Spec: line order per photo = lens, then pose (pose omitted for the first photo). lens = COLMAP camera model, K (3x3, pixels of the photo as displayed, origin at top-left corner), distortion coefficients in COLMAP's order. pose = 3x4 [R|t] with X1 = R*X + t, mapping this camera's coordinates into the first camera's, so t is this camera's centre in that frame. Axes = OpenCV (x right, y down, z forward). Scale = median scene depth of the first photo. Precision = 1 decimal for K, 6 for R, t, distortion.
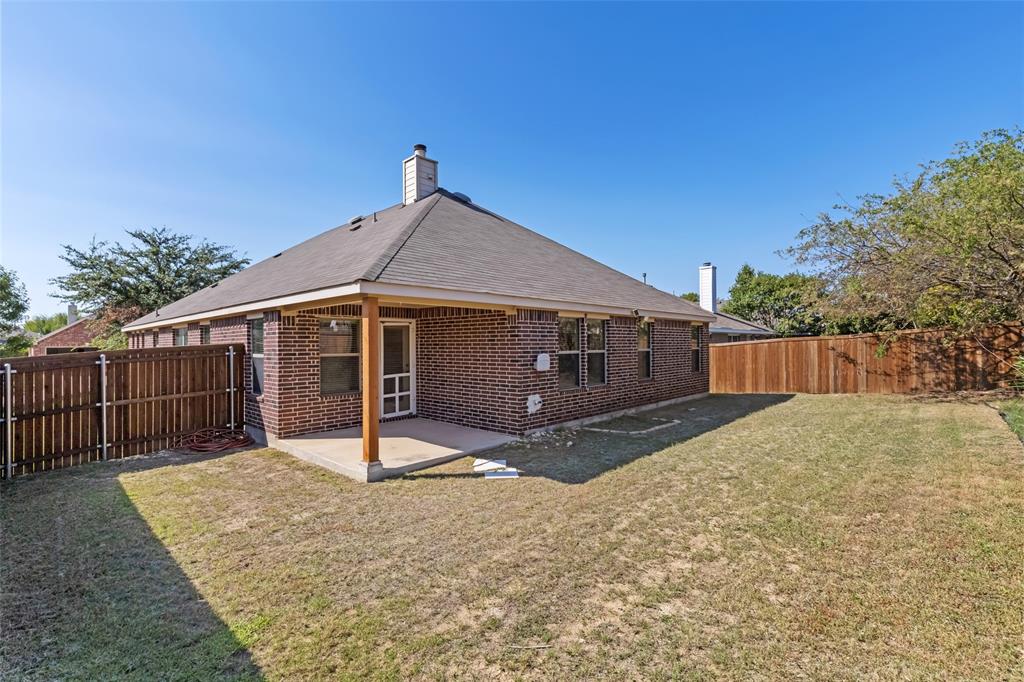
lens RADIAL K [[460.9, 0, 512.0], [0, 460.9, 341.0], [0, 0, 1]] dist [0.002266, -0.000246]
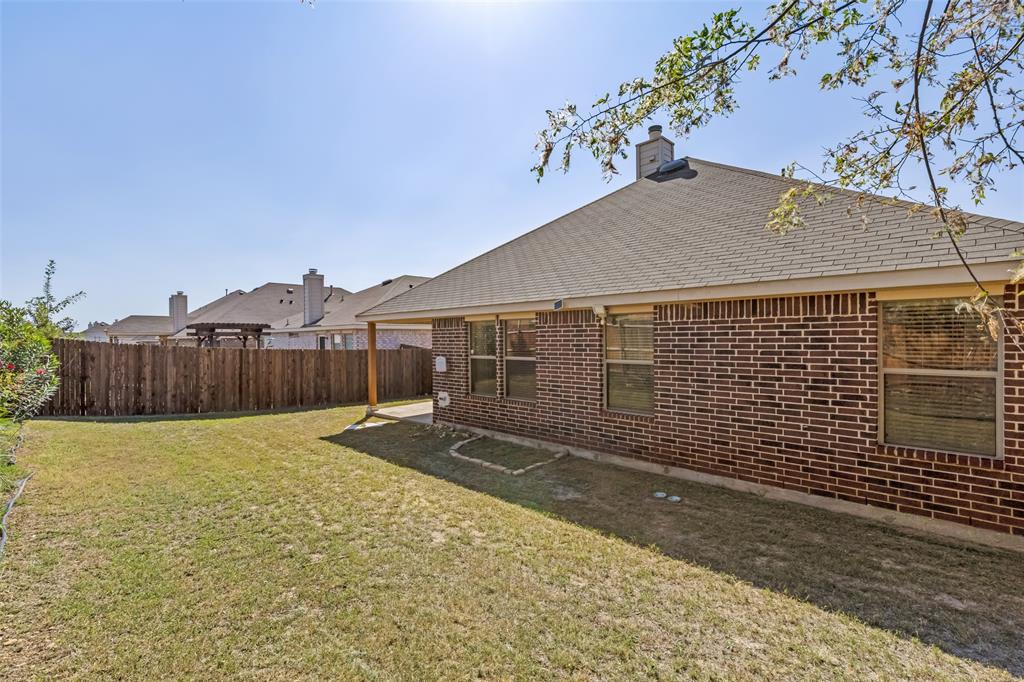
lens RADIAL K [[460.9, 0, 512.0], [0, 460.9, 341.0], [0, 0, 1]] dist [0.002266, -0.000246]
pose [[-0.010495, -0.000748, -0.999945, 1.063505], [-0.003720, 0.999993, -0.000709, -0.008674], [0.999938, 0.003713, -0.010497, 1.048497]]
